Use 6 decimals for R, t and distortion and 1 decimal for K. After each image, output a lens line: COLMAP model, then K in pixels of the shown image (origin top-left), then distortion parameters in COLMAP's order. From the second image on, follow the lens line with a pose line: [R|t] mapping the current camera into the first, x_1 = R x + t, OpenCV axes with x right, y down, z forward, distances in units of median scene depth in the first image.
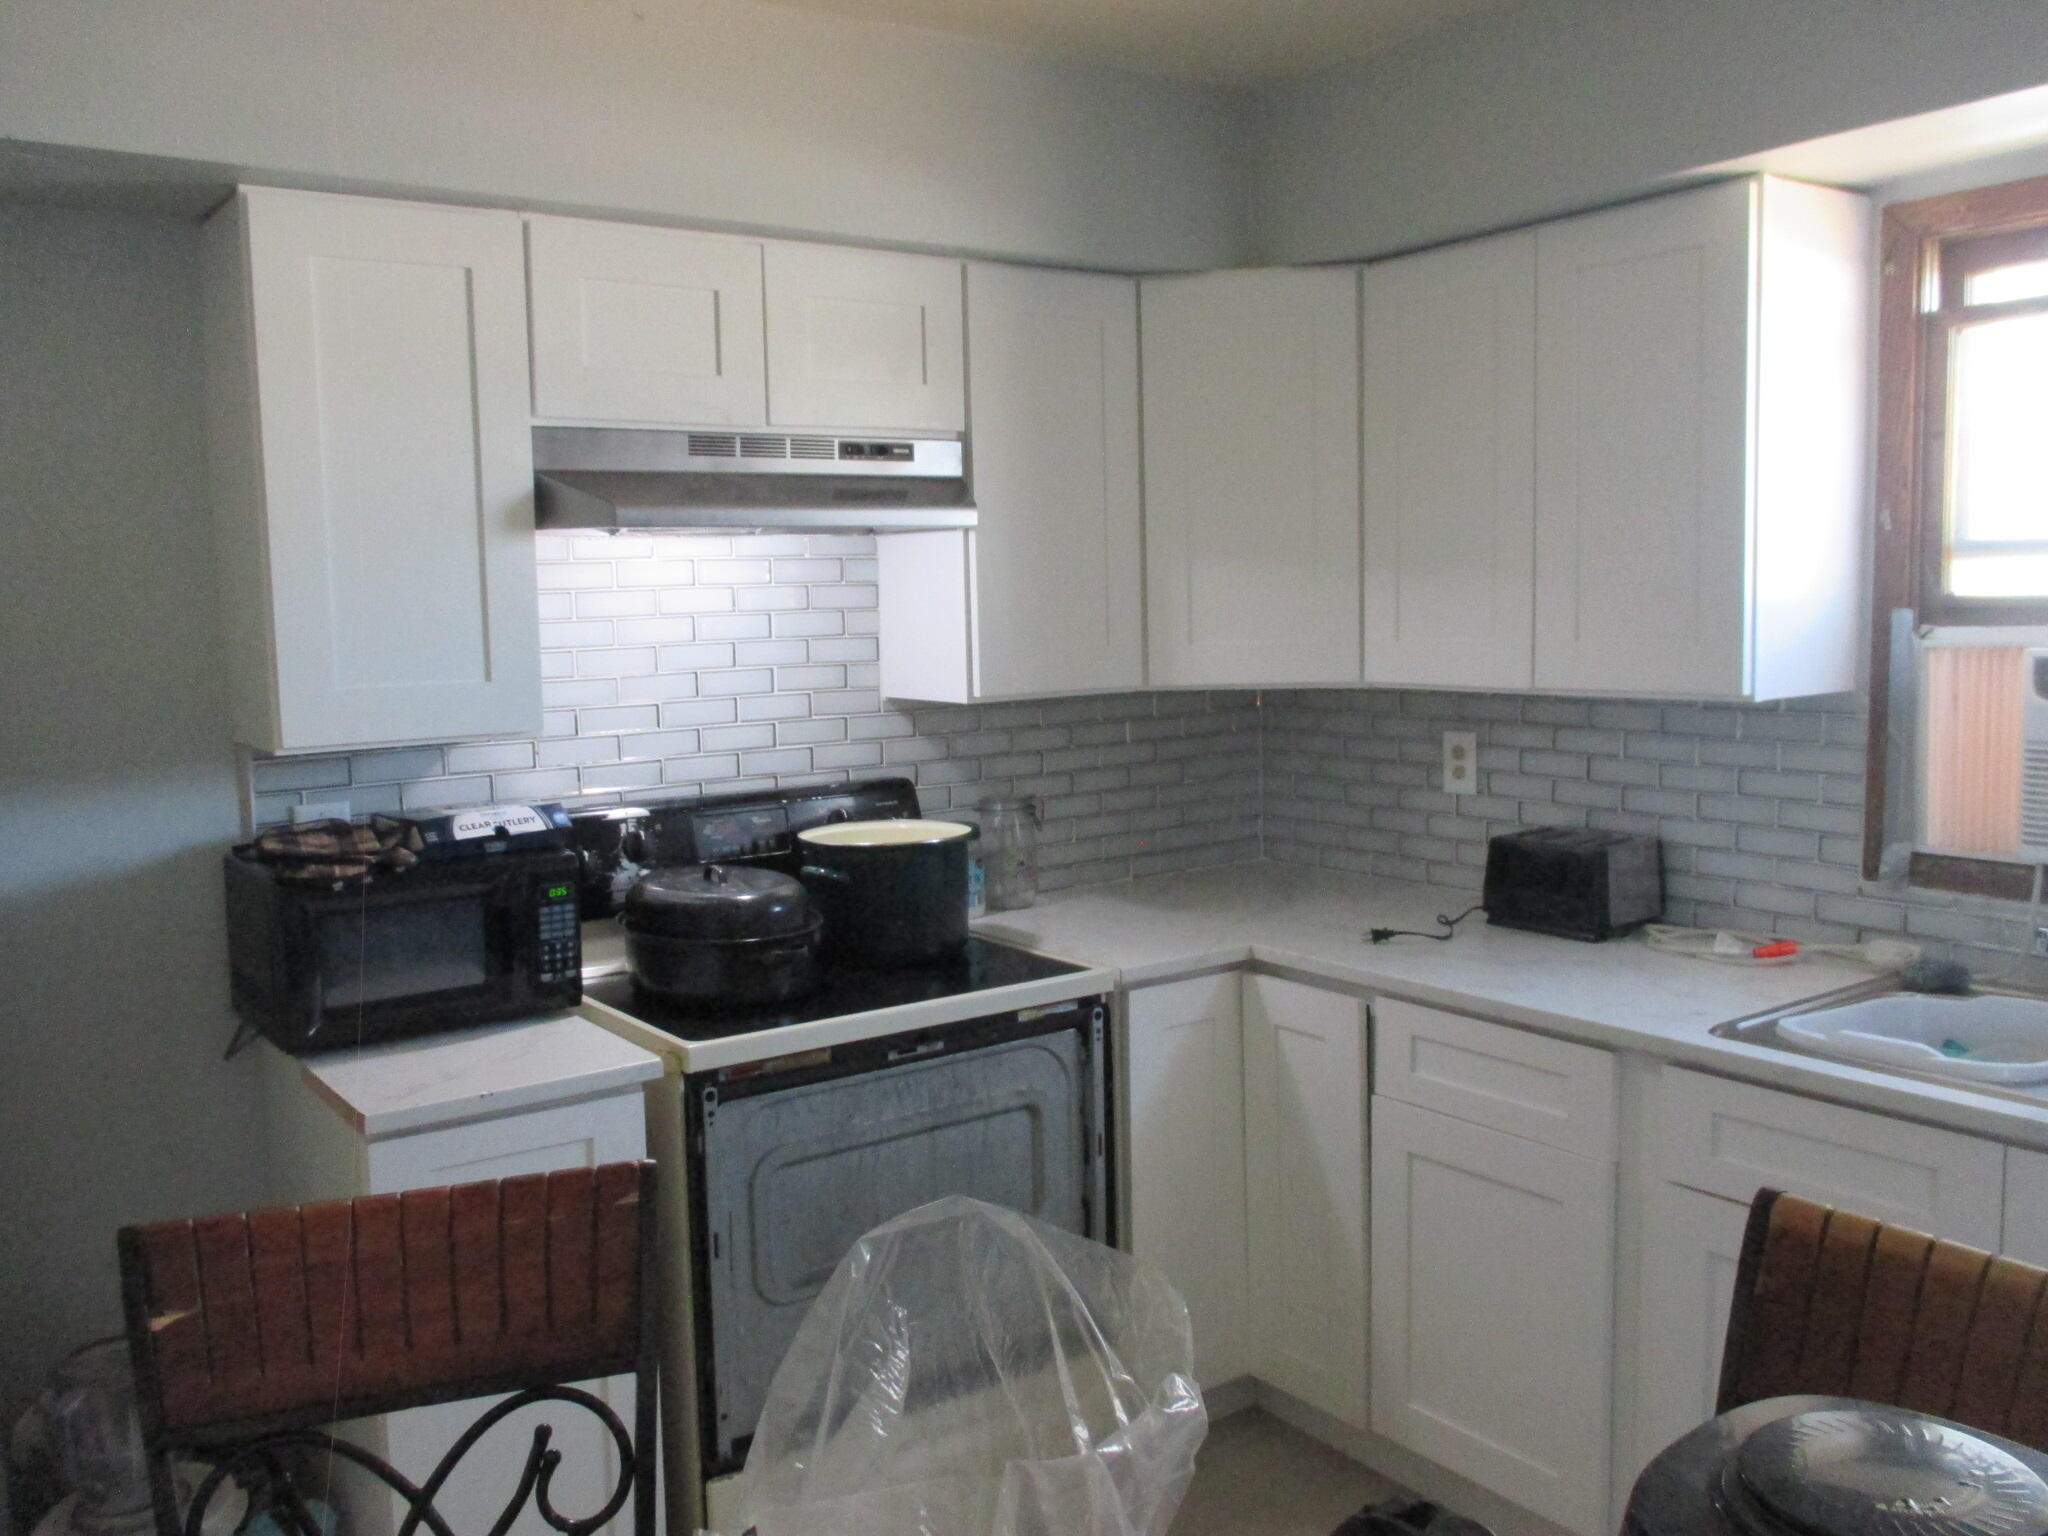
lens RADIAL K [[1700.0, 0, 1017.1], [0, 1700.0, 768.4], [0, 0, 1]] dist [-0.033393, 0.013059]
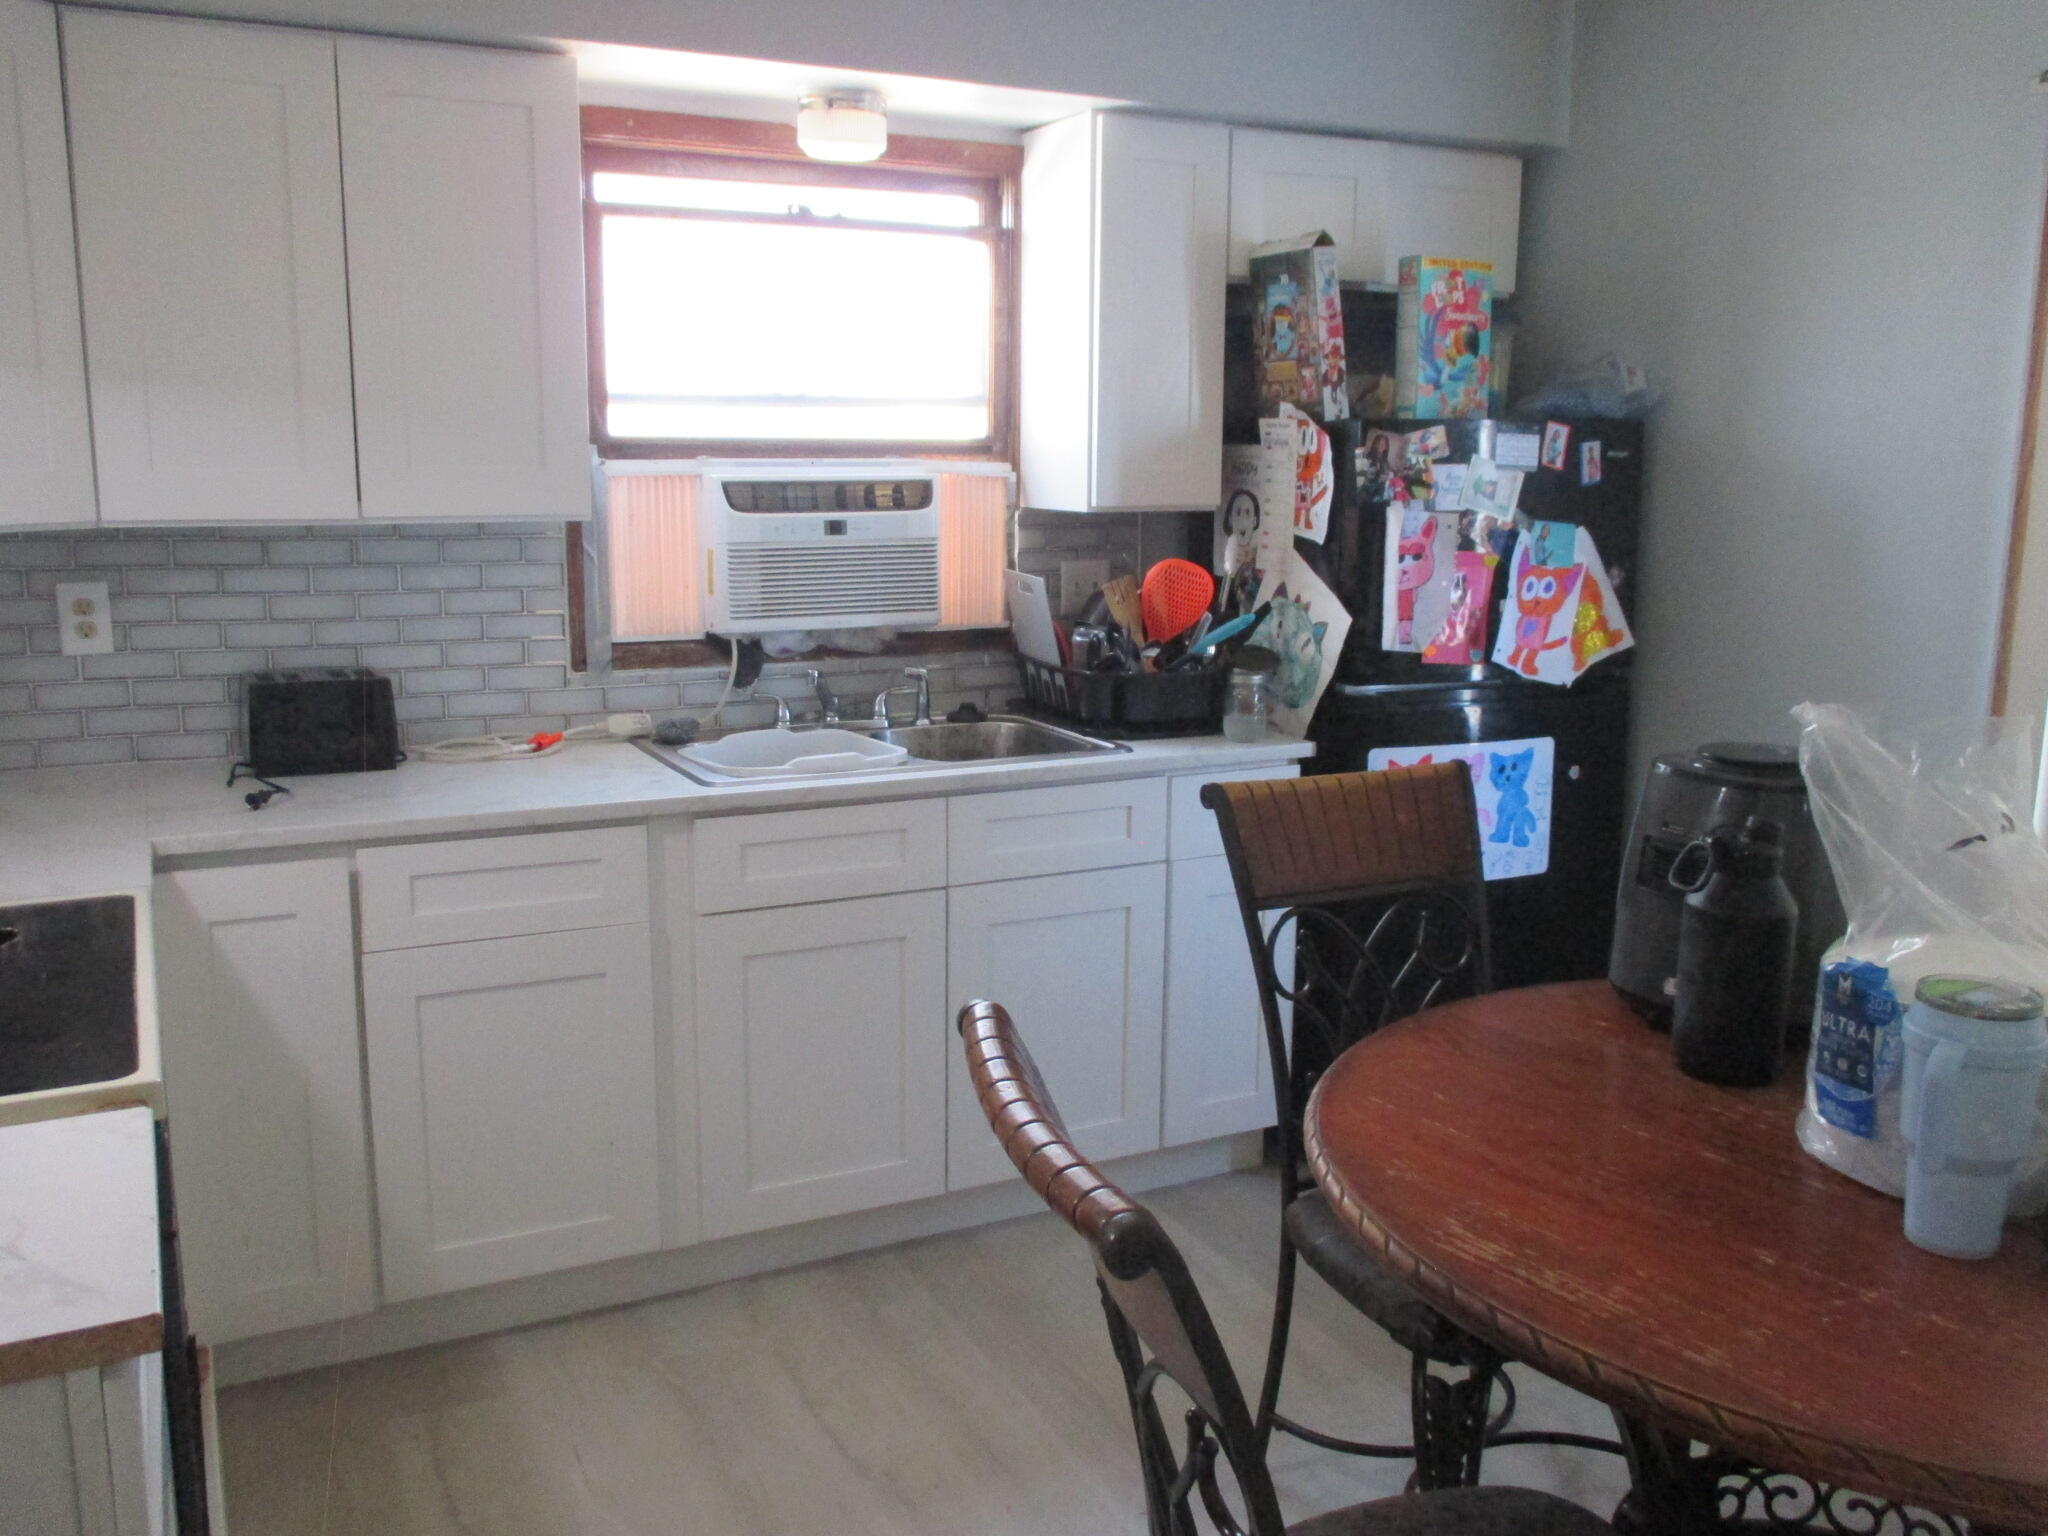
lens RADIAL K [[1700.0, 0, 1017.1], [0, 1700.0, 768.4], [0, 0, 1]] dist [-0.033393, 0.013059]
pose [[0.140351, -0.152673, 0.978260, -0.636971], [0.087659, 0.986076, 0.141317, -0.009432], [-0.986214, 0.065920, 0.151780, 0.492574]]
